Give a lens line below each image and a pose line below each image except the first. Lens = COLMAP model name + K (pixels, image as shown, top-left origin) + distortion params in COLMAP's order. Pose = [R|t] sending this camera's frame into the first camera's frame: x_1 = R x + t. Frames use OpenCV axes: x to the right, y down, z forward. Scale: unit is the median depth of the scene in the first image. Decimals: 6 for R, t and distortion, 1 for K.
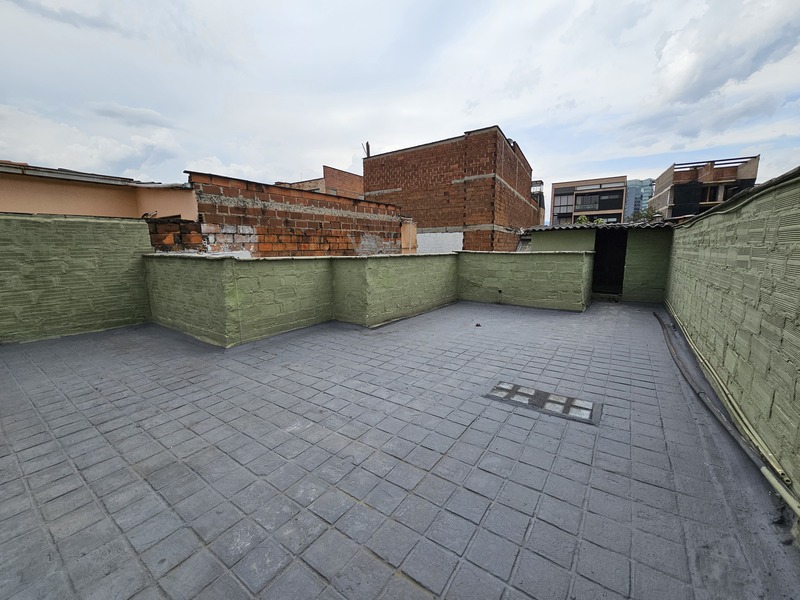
lens RADIAL K [[324.7, 0, 396.2], [0, 324.7, 294.8], [0, 0, 1]] dist [-0.002646, 0.000269]
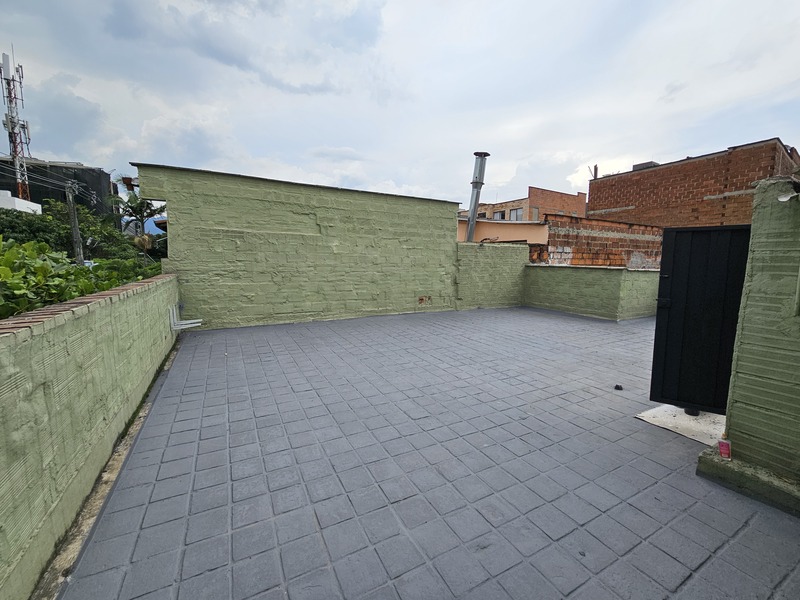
lens RADIAL K [[324.7, 0, 398.3], [0, 324.7, 293.1], [0, 0, 1]] dist [-0.002646, 0.000269]
pose [[0.894779, 0.065431, -0.441688, -0.427937], [-0.085233, 0.996045, -0.025113, 0.083404], [0.438298, 0.060116, 0.896817, -0.549732]]
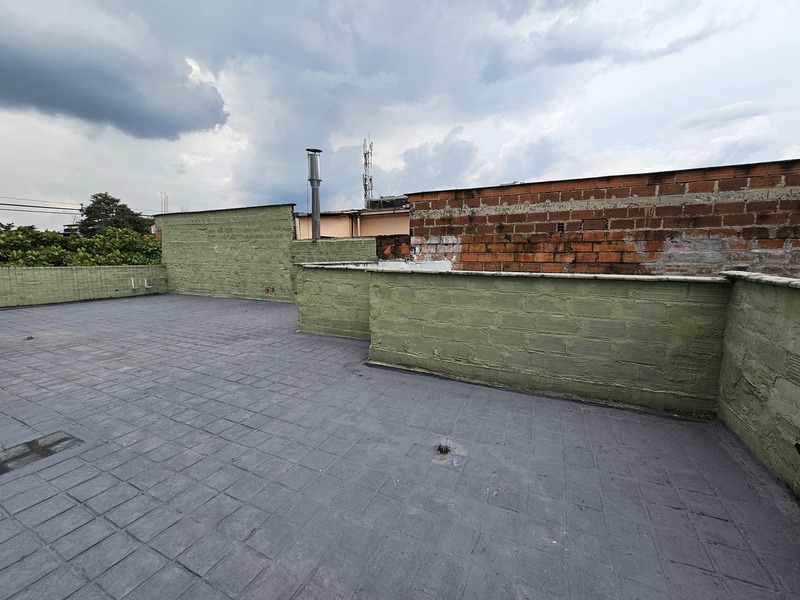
lens RADIAL K [[324.7, 0, 402.3], [0, 324.7, 299.4], [0, 0, 1]] dist [-0.002646, 0.000269]
pose [[0.178999, 0.133207, -0.974790, 0.444759], [-0.149371, 0.982986, 0.106898, -0.092843], [0.972444, 0.126471, 0.195851, 0.605079]]
